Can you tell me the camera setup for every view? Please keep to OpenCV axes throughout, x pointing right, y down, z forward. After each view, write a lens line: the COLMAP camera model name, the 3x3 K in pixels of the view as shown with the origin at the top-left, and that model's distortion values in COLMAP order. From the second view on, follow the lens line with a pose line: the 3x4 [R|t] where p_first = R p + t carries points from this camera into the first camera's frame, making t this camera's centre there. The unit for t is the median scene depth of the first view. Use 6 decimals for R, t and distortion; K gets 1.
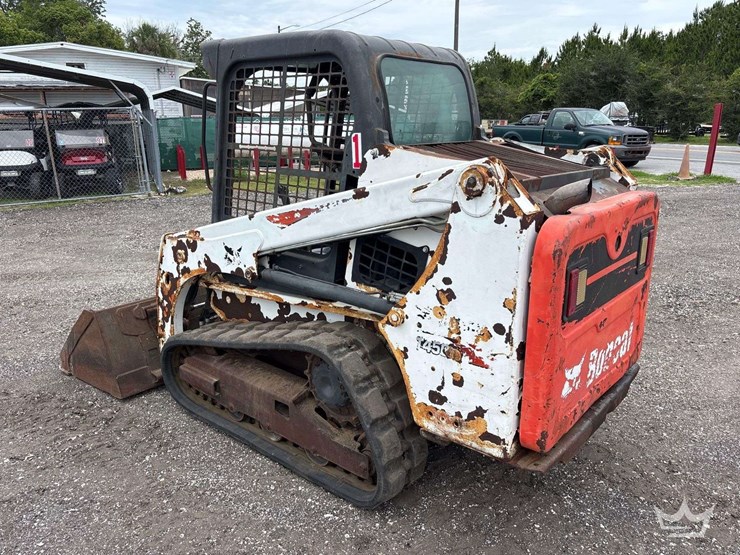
lens RADIAL K [[562.0, 0, 371.6], [0, 562.0, 282.7], [0, 0, 1]] dist [0.035058, -0.040963]
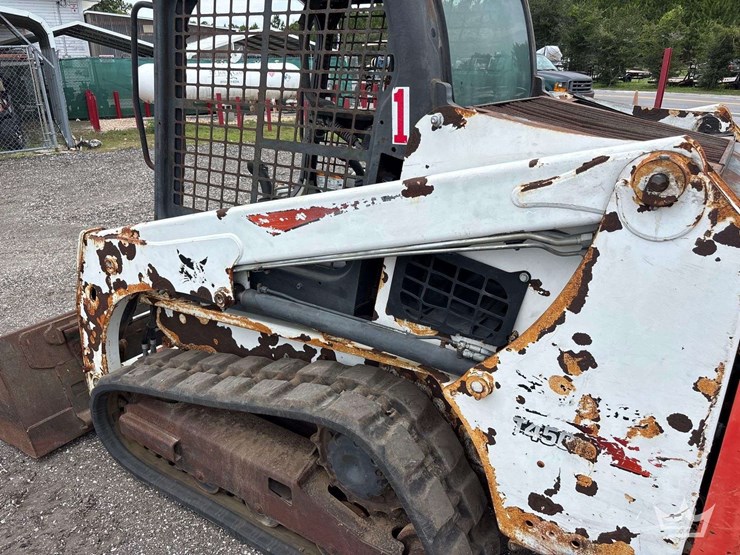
lens RADIAL K [[562.0, 0, 368.6], [0, 562.0, 281.9], [0, 0, 1]] dist [0.035058, -0.040963]
pose [[0.992765, -0.036146, 0.114501, -0.118712], [0.025736, 0.995507, 0.091120, -0.092108], [-0.117280, -0.087514, 0.989235, 0.311730]]
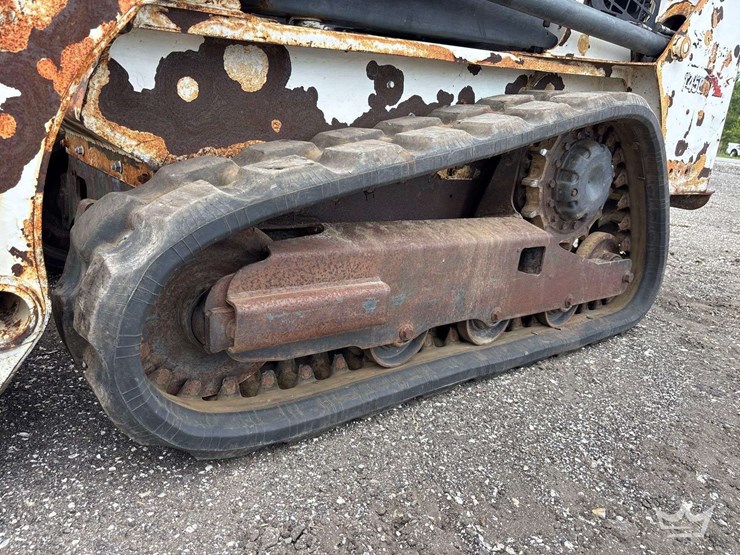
lens RADIAL K [[562.0, 0, 373.1], [0, 562.0, 274.0], [0, 0, 1]] dist [0.035058, -0.040963]
pose [[0.197966, -0.242777, 0.949668, -0.678371], [0.170425, 0.962611, 0.210560, 0.099012], [-0.965279, 0.120164, 0.231940, 1.005616]]
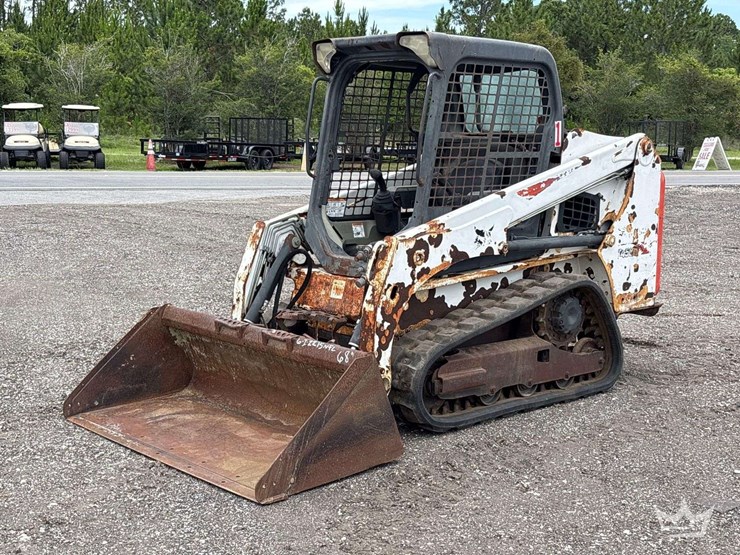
lens RADIAL K [[1104.3, 0, 371.8], [0, 1104.3, 295.8], [0, 0, 1]] dist [0.136817, 0.000000]
pose [[0.148427, -0.143158, 0.978507, -2.368238], [0.266942, 0.958537, 0.099745, -0.209243], [-0.952214, 0.246399, 0.180487, 0.880192]]
